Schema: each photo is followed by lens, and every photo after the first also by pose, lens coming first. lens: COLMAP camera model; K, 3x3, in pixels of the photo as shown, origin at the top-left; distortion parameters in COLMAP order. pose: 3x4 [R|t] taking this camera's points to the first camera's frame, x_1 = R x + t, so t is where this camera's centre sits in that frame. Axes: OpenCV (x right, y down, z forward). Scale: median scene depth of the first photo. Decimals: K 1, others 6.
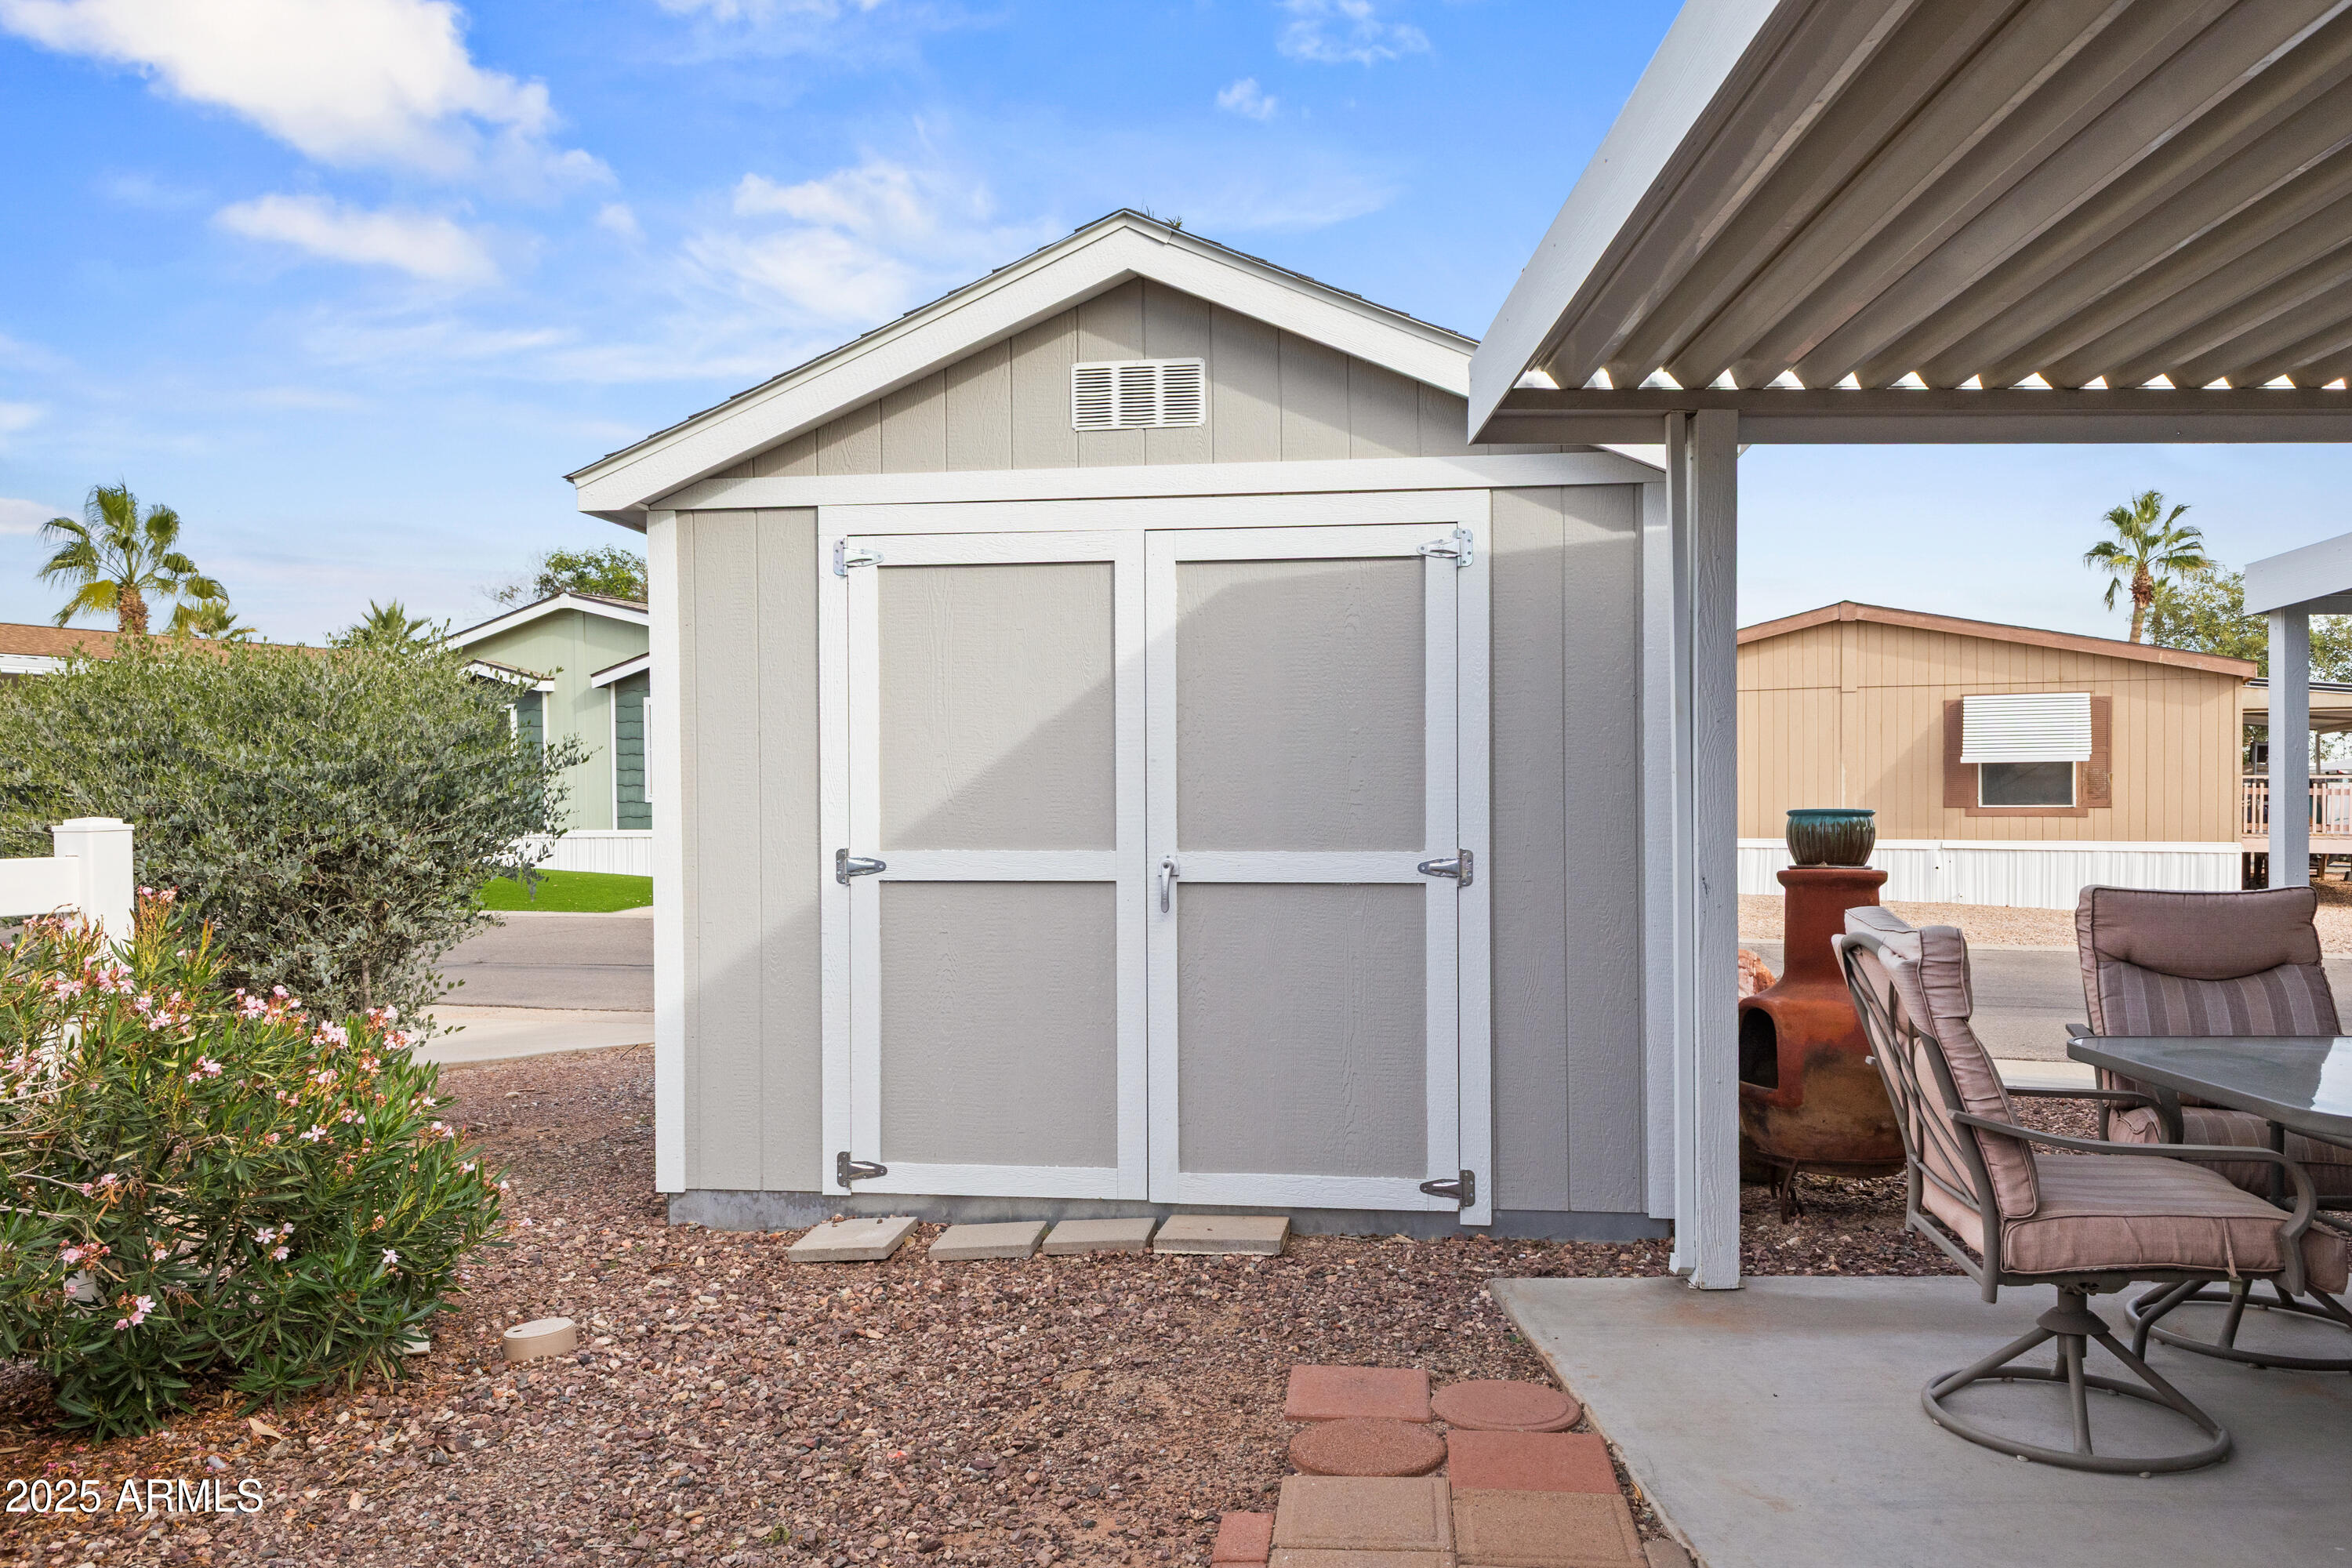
lens RADIAL K [[1700.9, 0, 1172.7], [0, 1700.9, 791.7], [0, 0, 1]] dist [0.007629, 0.002268]
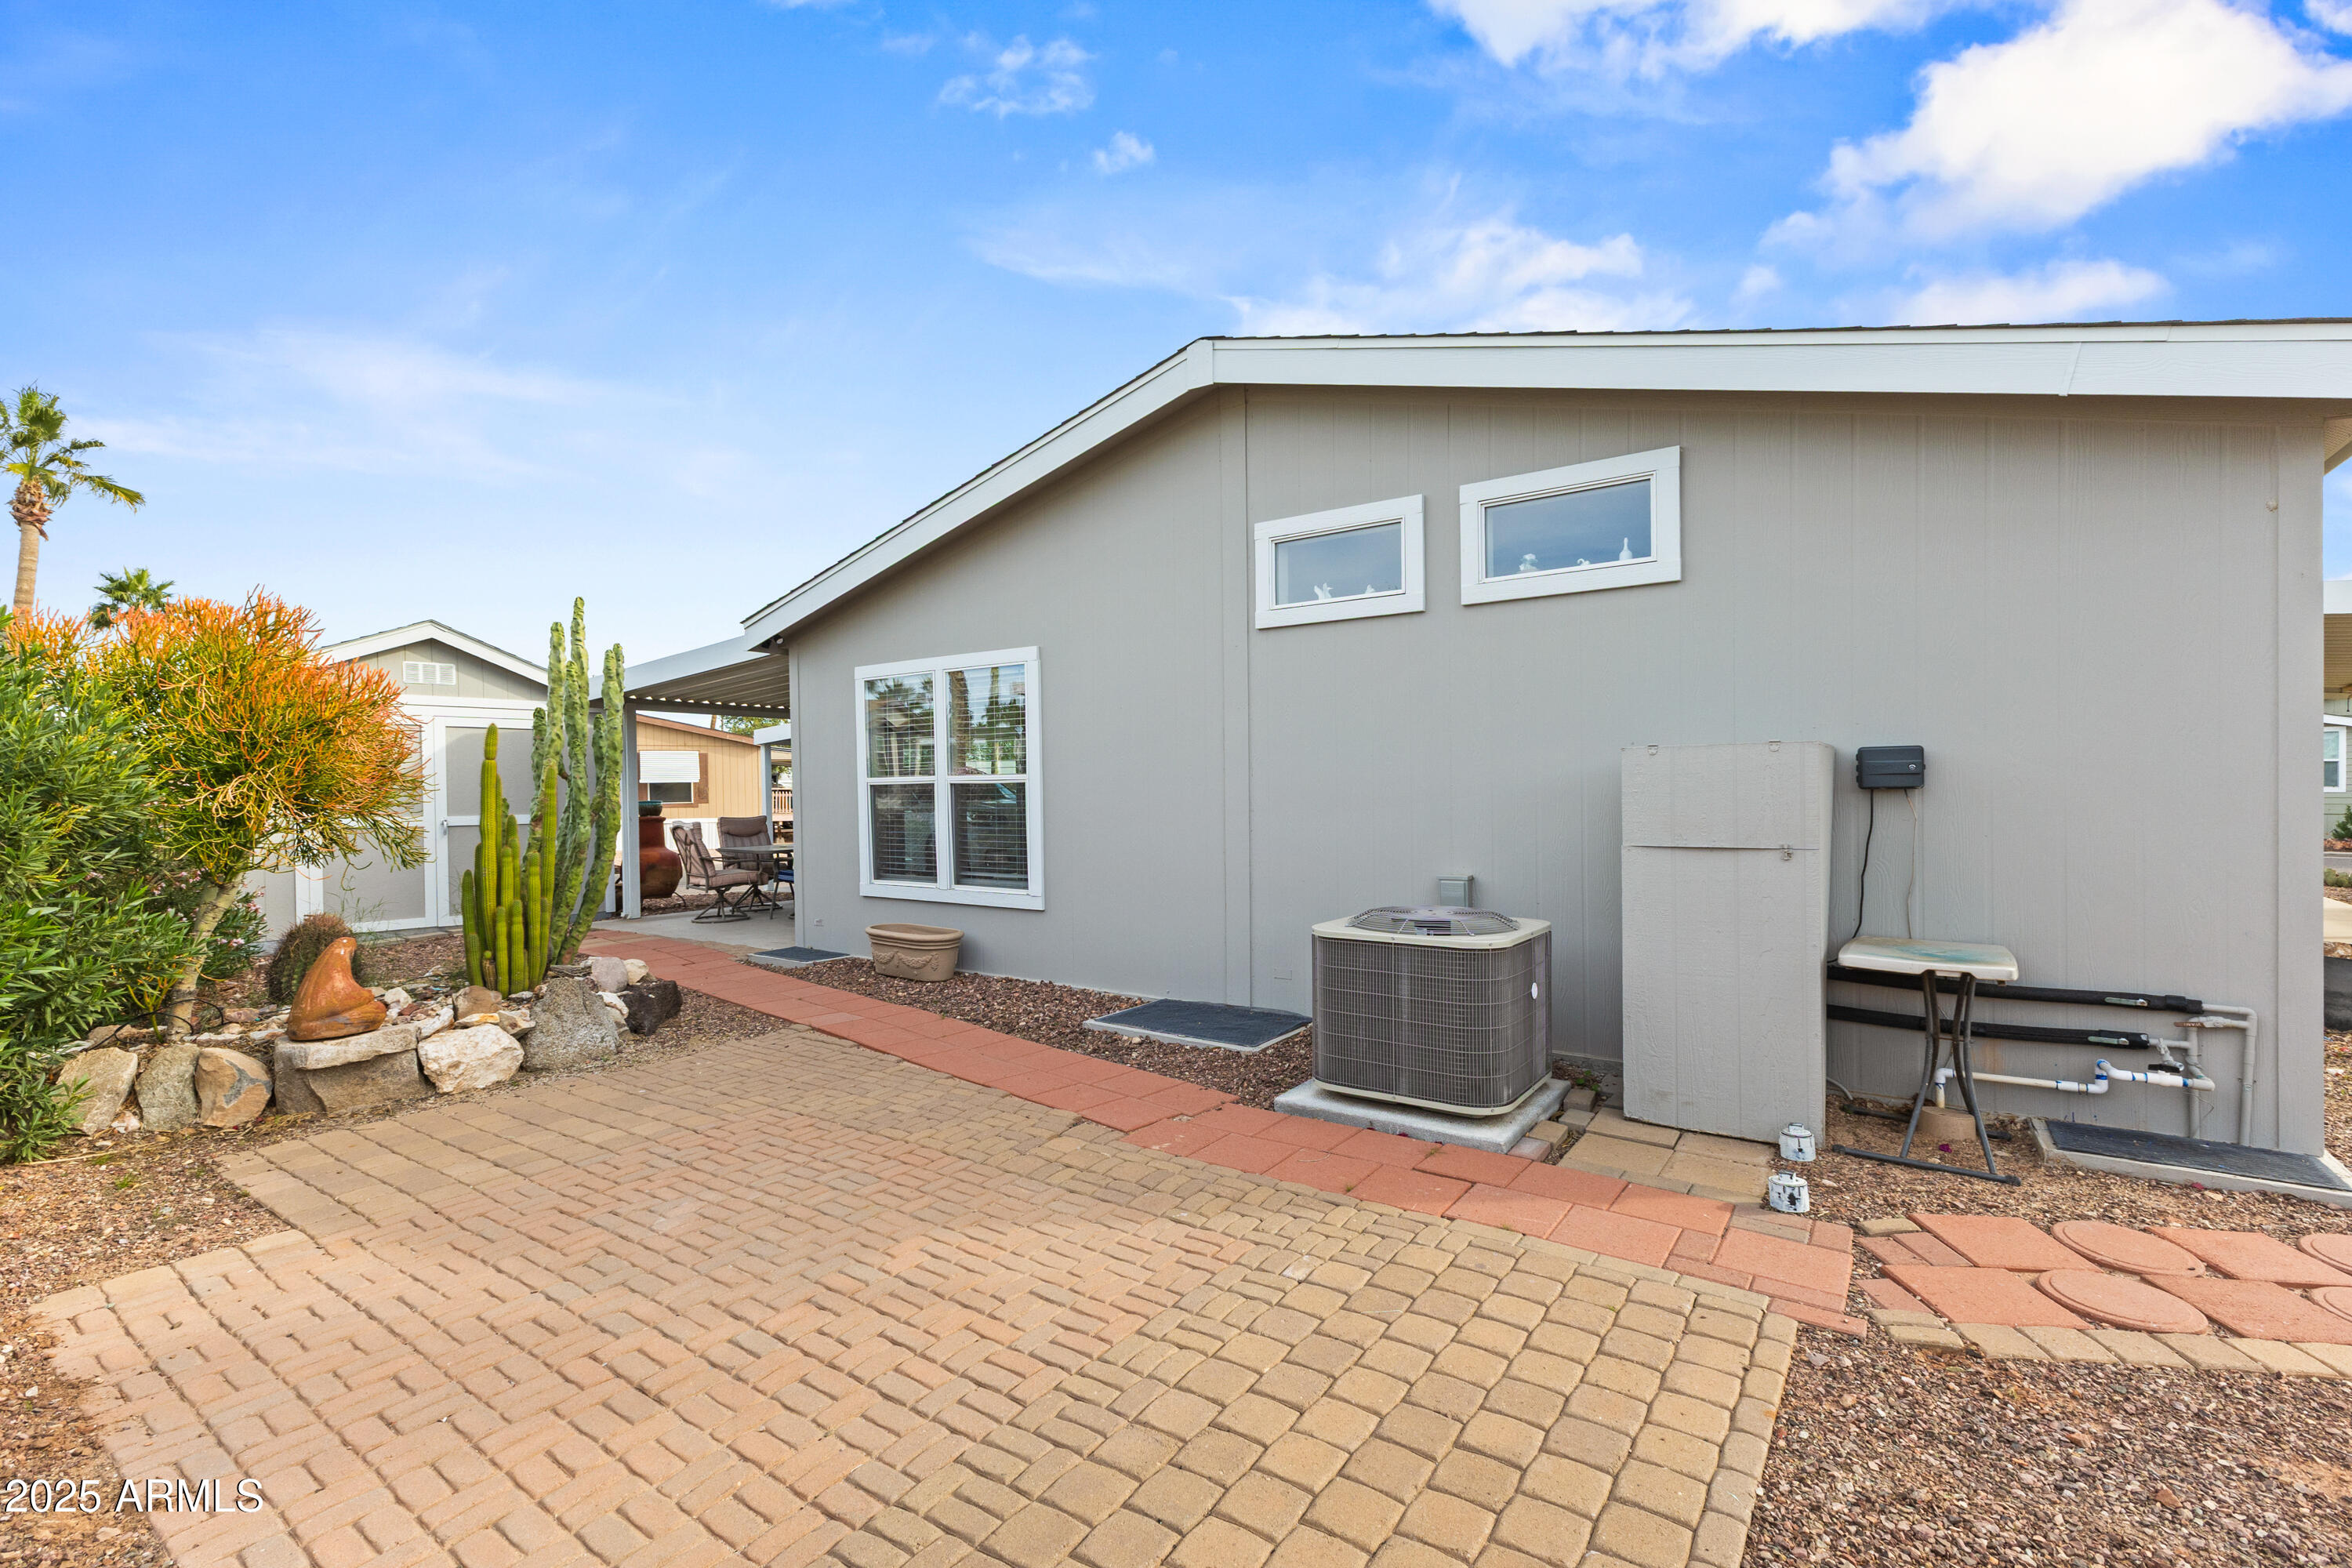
lens RADIAL K [[1029.5, 0, 1171.8], [0, 1029.5, 790.9], [0, 0, 1]] dist [0.016476, -0.000021]
pose [[0.594885, -0.007487, 0.803776, -0.760069], [0.011147, 0.999937, 0.001064, -0.001639], [-0.803734, 0.008327, 0.594931, -1.272001]]
